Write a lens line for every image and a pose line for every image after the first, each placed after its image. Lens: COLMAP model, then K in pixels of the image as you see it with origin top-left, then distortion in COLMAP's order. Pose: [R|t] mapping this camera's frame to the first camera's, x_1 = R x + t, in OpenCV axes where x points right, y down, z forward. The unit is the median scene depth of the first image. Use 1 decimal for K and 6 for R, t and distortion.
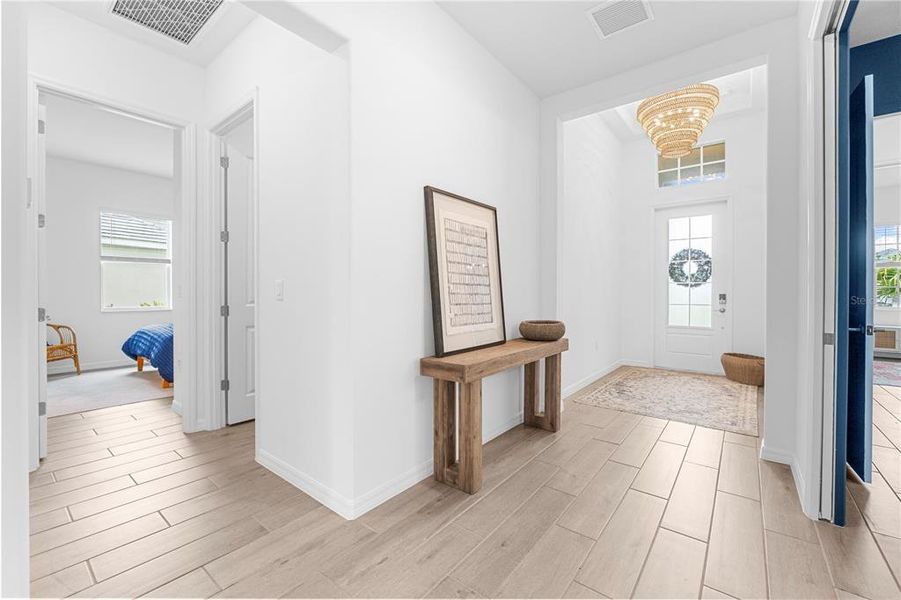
lens RADIAL K [[387.4, 0, 450.5], [0, 387.4, 300.0], [0, 0, 1]] dist [-0.000739, -0.000191]
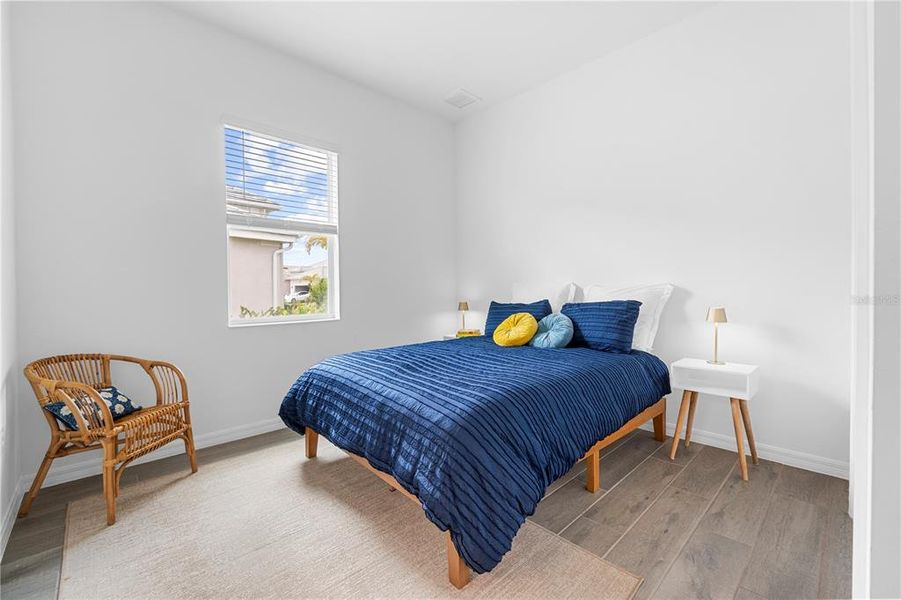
lens RADIAL K [[387.4, 0, 450.5], [0, 387.4, 300.0], [0, 0, 1]] dist [-0.000739, -0.000191]
pose [[0.990444, -0.009980, -0.137551, -0.608495], [0.010504, 0.999940, 0.003080, -0.002896], [0.137512, -0.004495, 0.990490, 0.603972]]
